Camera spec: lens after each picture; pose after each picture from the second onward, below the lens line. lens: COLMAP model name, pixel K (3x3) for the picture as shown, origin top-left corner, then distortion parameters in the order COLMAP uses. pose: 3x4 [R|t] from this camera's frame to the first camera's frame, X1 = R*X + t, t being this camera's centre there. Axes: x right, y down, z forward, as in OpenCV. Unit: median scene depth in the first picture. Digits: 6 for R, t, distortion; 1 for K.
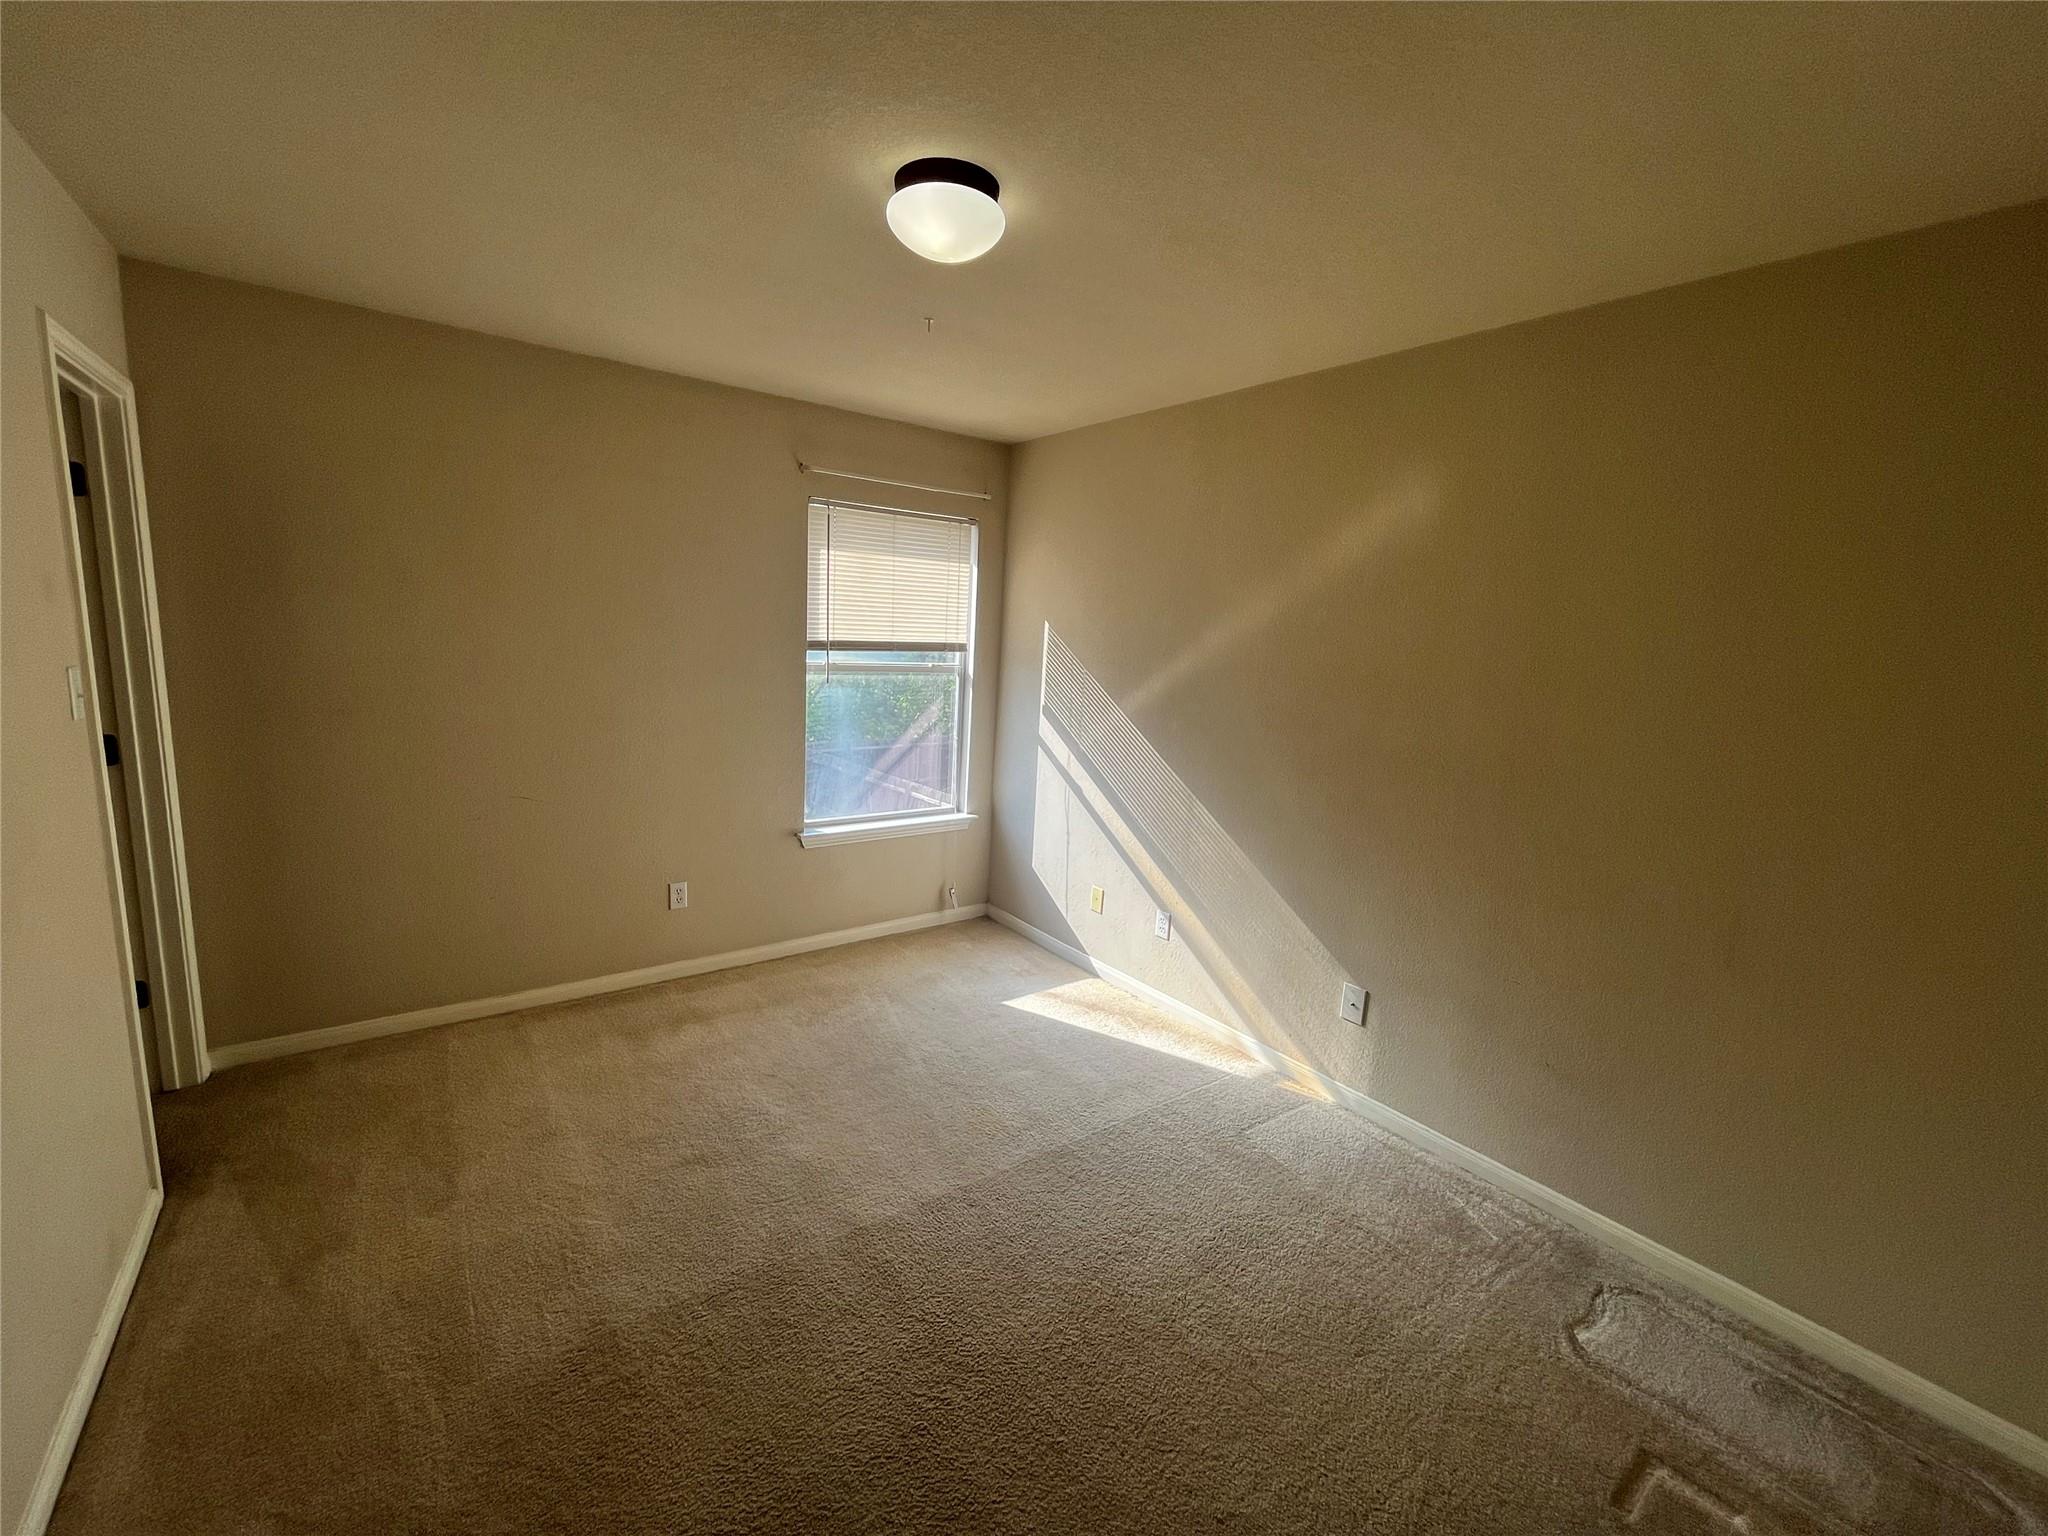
lens RADIAL K [[829.2, 0, 1020.8], [0, 829.2, 771.8], [0, 0, 1]] dist [-0.003613, 0.000406]
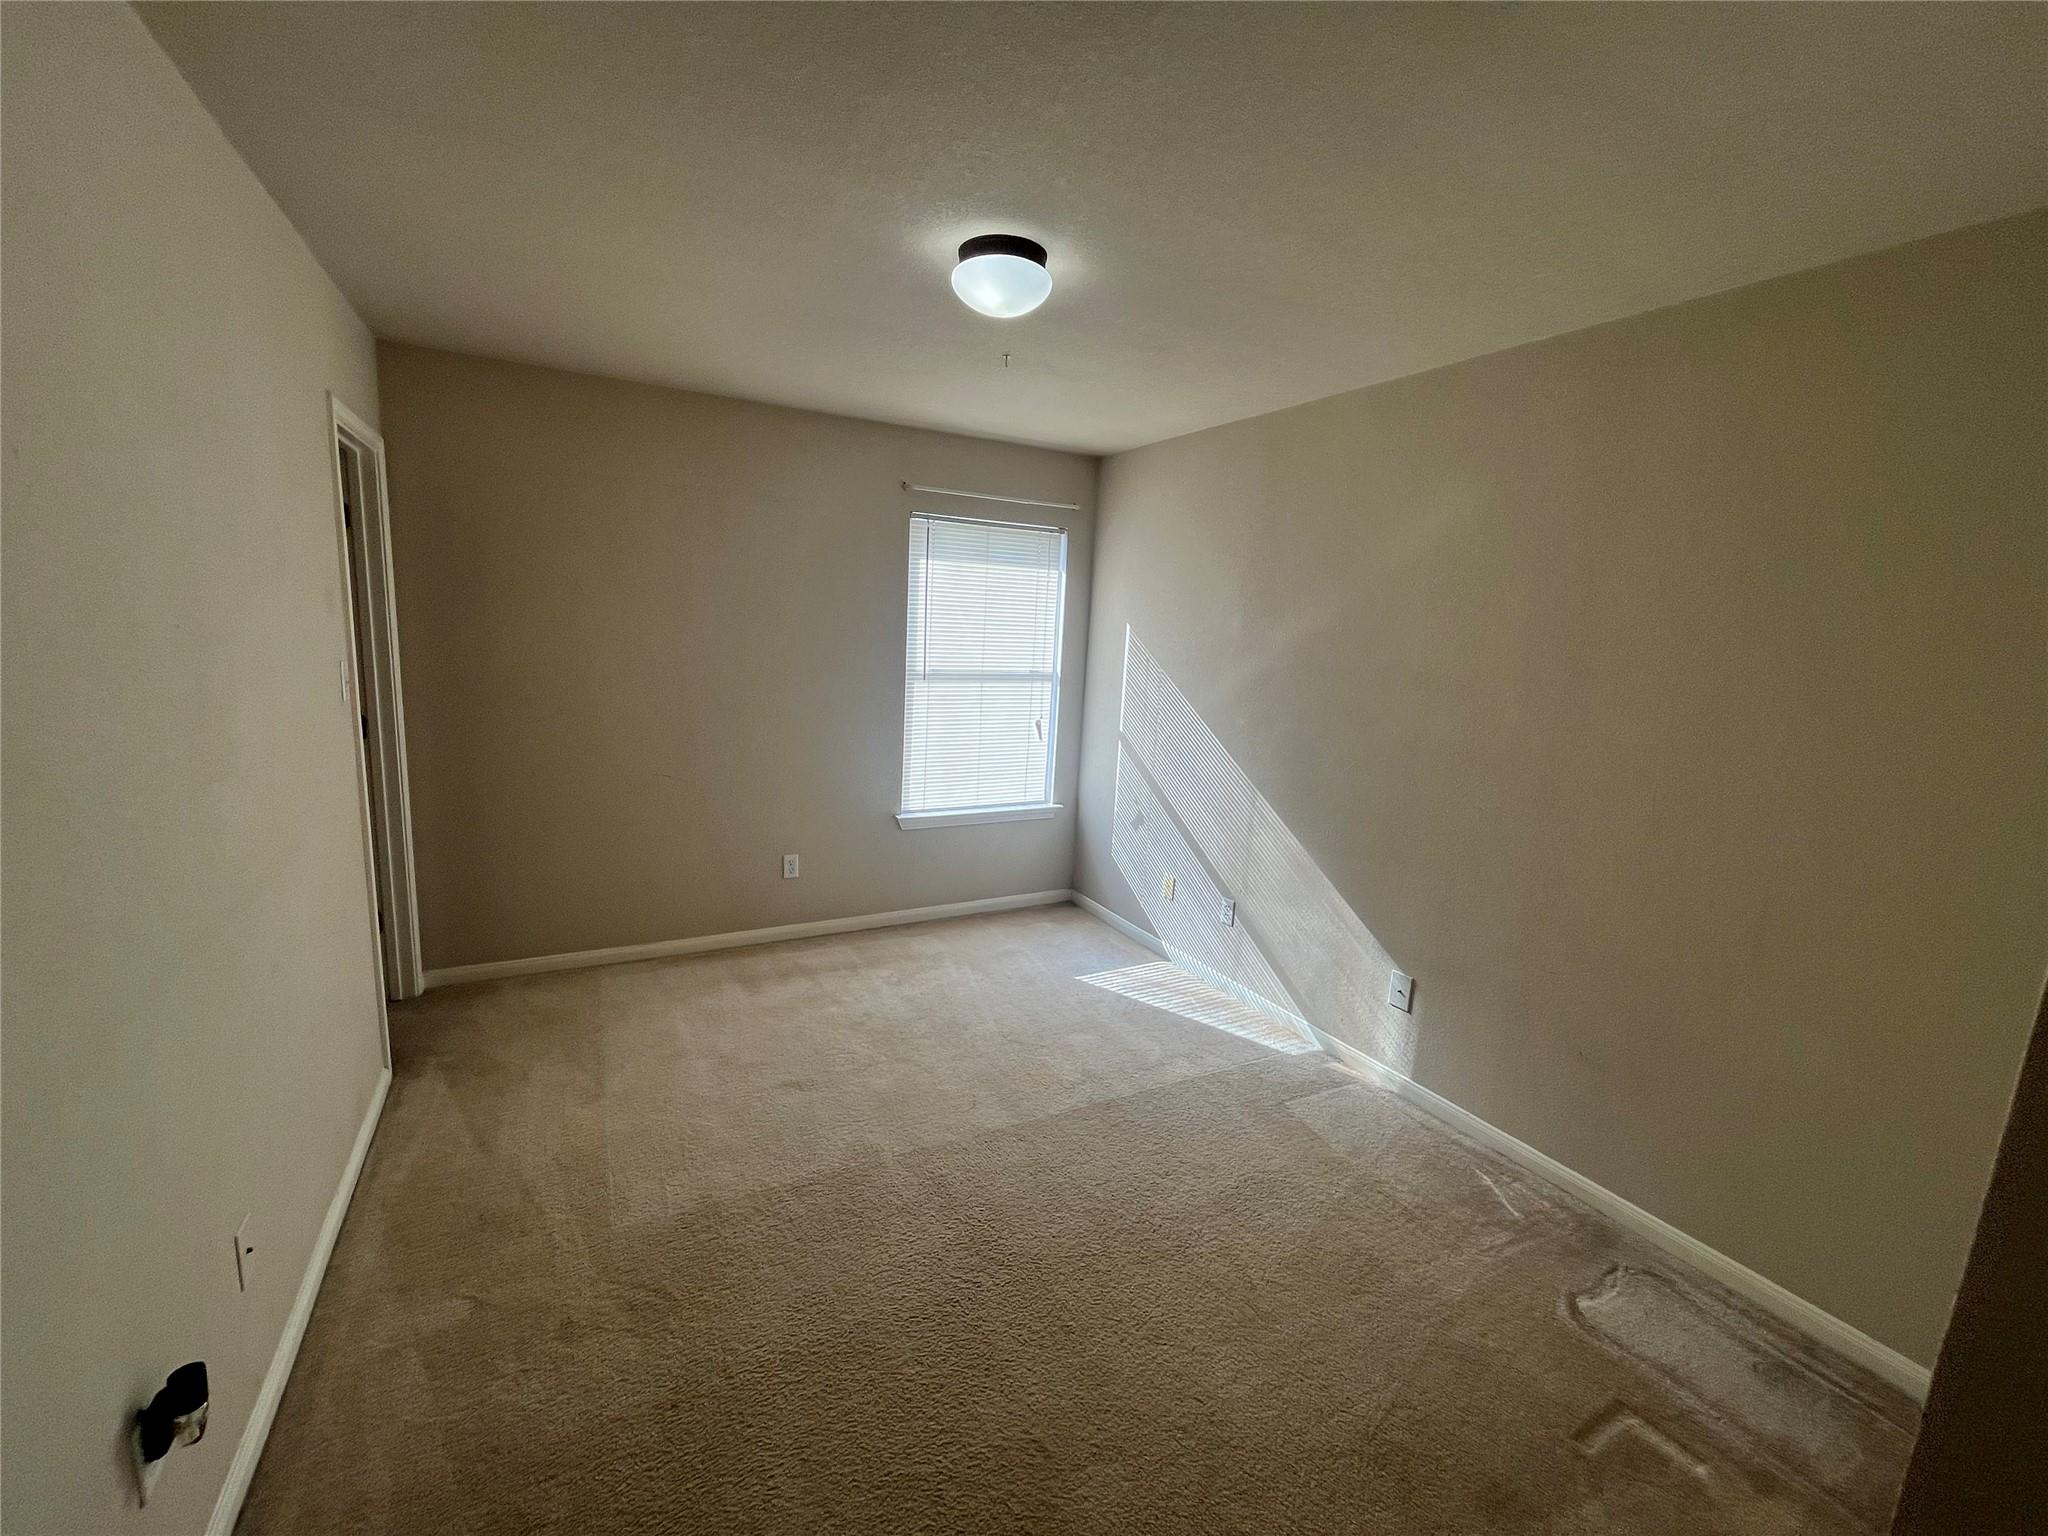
lens RADIAL K [[829.2, 0, 1025.4], [0, 829.2, 773.8], [0, 0, 1]] dist [-0.003613, 0.000406]
pose [[0.989688, 0.022848, -0.141405, 0.105064], [-0.022809, 0.999738, 0.001899, 0.023014], [0.141411, 0.001346, 0.989950, -0.133391]]
